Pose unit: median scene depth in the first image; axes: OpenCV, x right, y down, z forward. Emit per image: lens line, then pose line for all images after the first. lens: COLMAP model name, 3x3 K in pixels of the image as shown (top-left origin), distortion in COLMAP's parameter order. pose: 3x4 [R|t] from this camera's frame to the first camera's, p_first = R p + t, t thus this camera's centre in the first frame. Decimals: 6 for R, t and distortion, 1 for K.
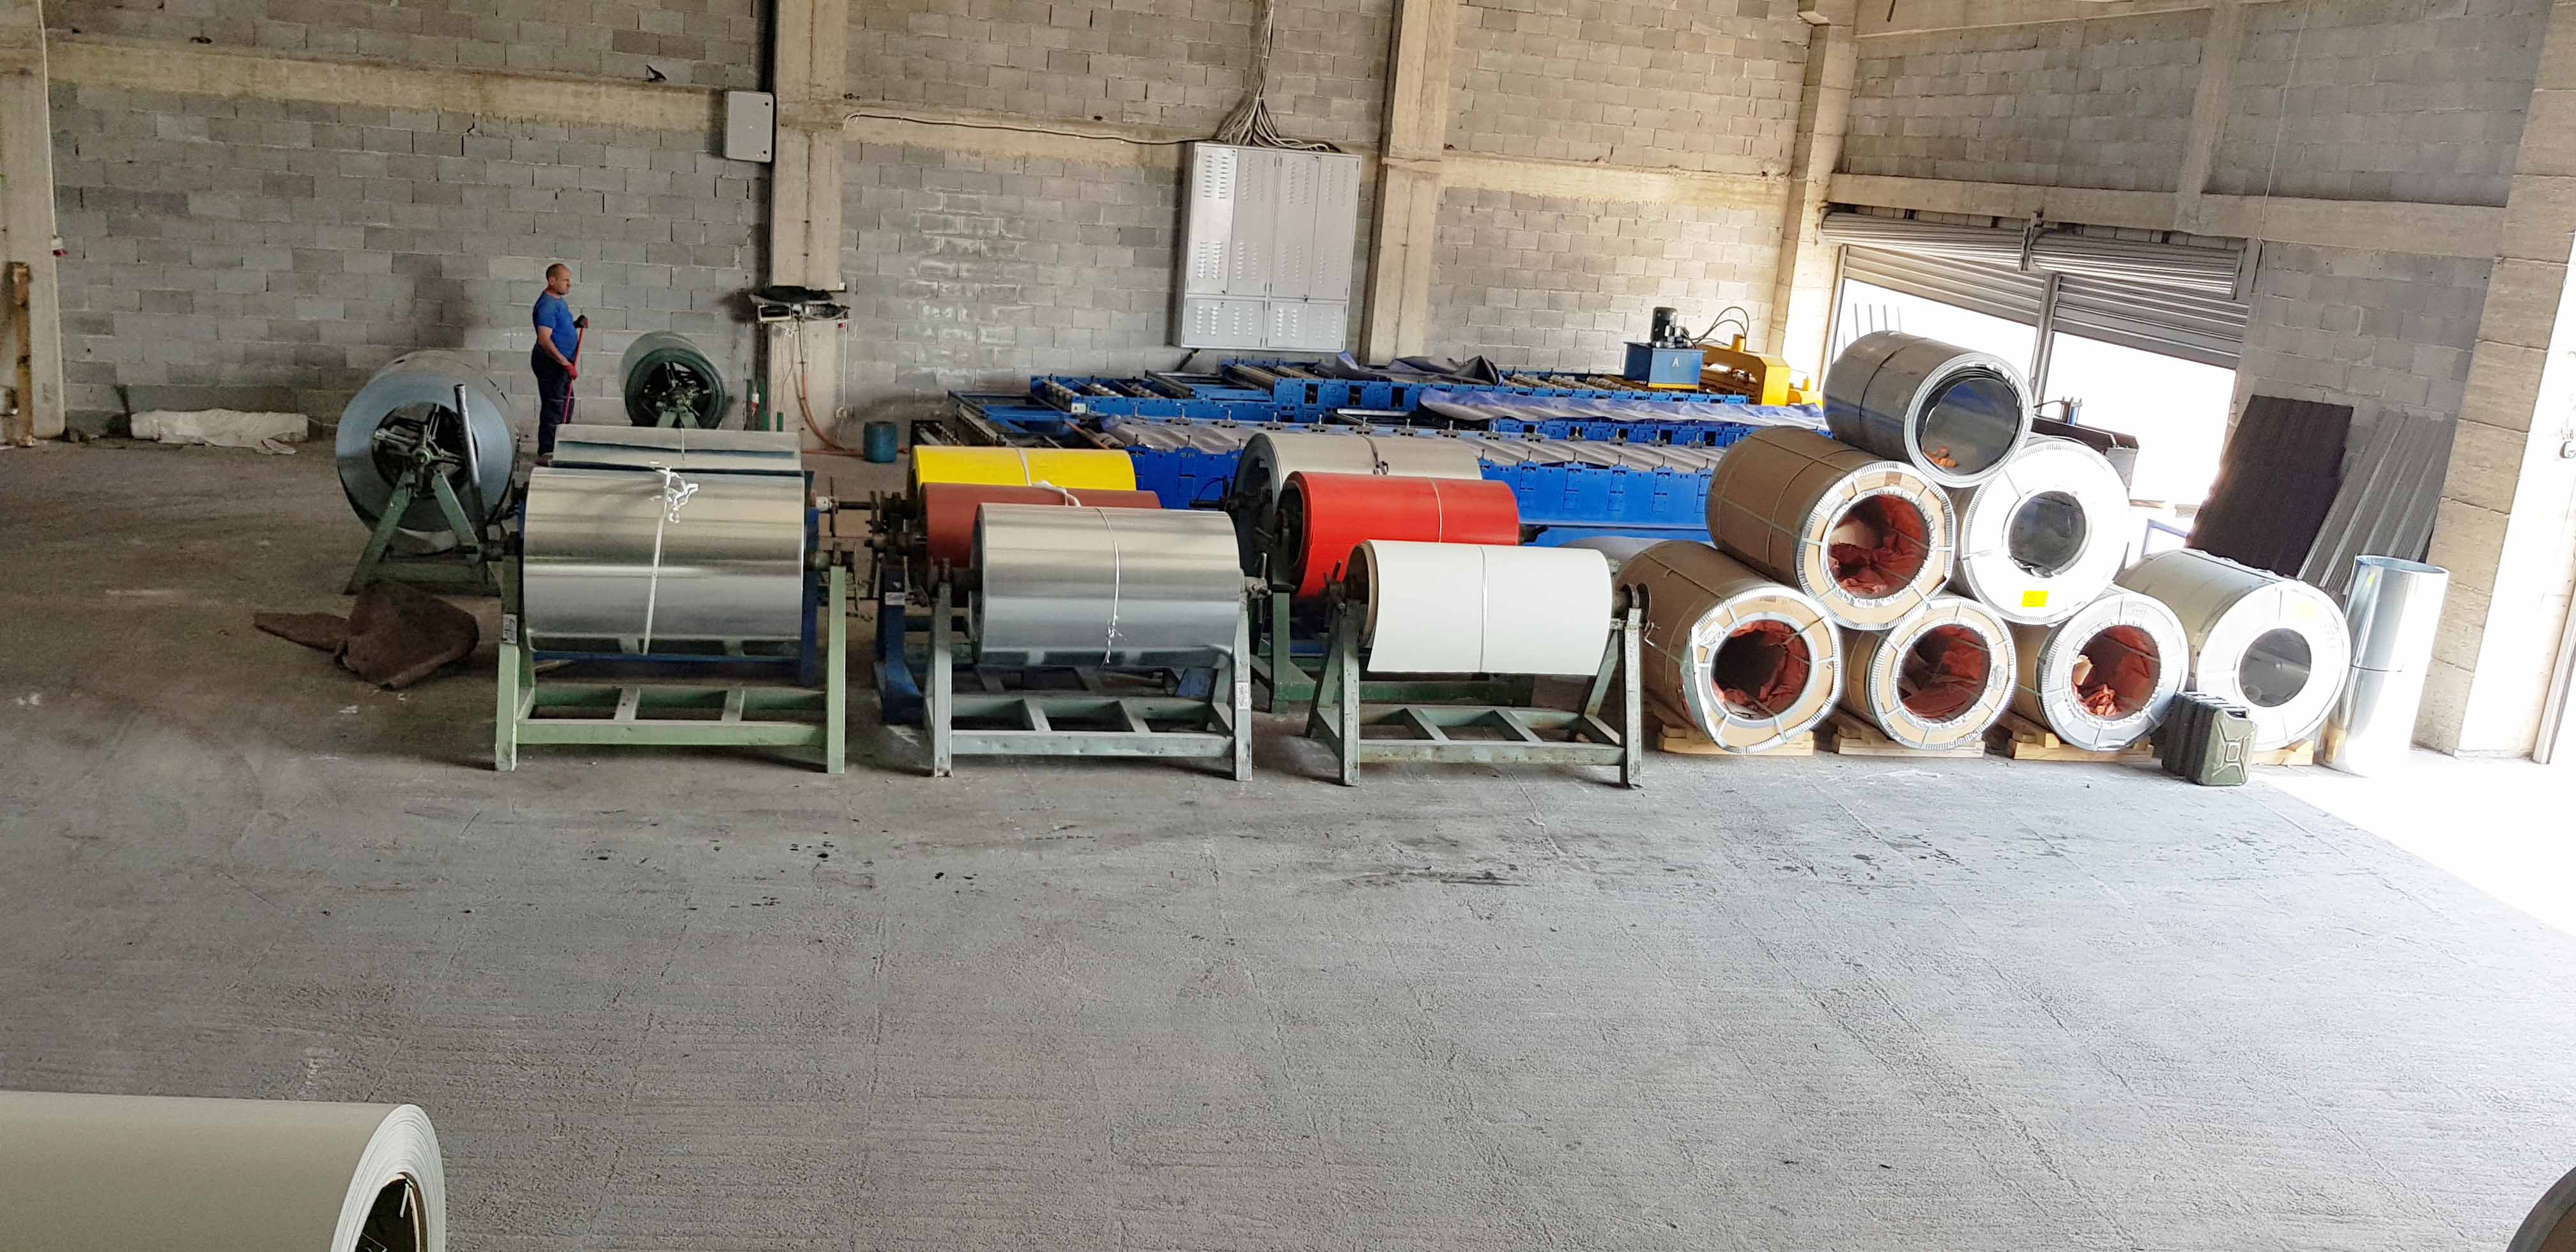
lens RADIAL K [[1988.5, 0, 1288.0], [0, 1988.5, 626.0], [0, 0, 1]] dist [0.006392, -0.071311]
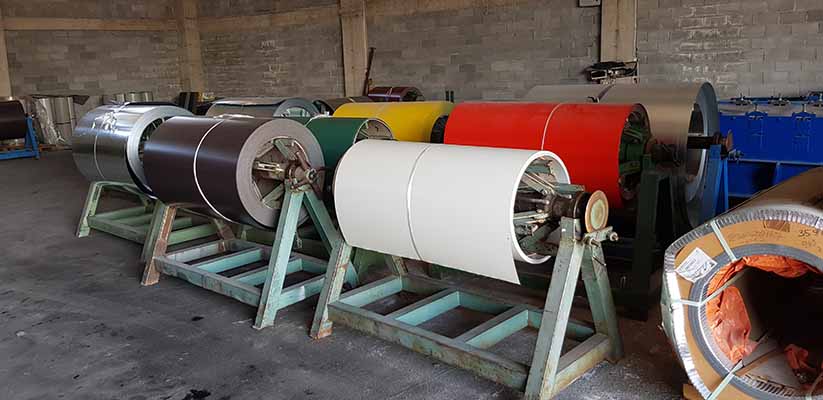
lens RADIAL K [[635.4, 0, 411.5], [0, 635.4, 200.0], [0, 0, 1]] dist [0.006392, -0.071311]
pose [[0.511056, 0.061315, -0.857357, 0.231913], [-0.105680, 0.994367, 0.008120, -0.007852], [0.853026, 0.086456, 0.514658, 0.482896]]
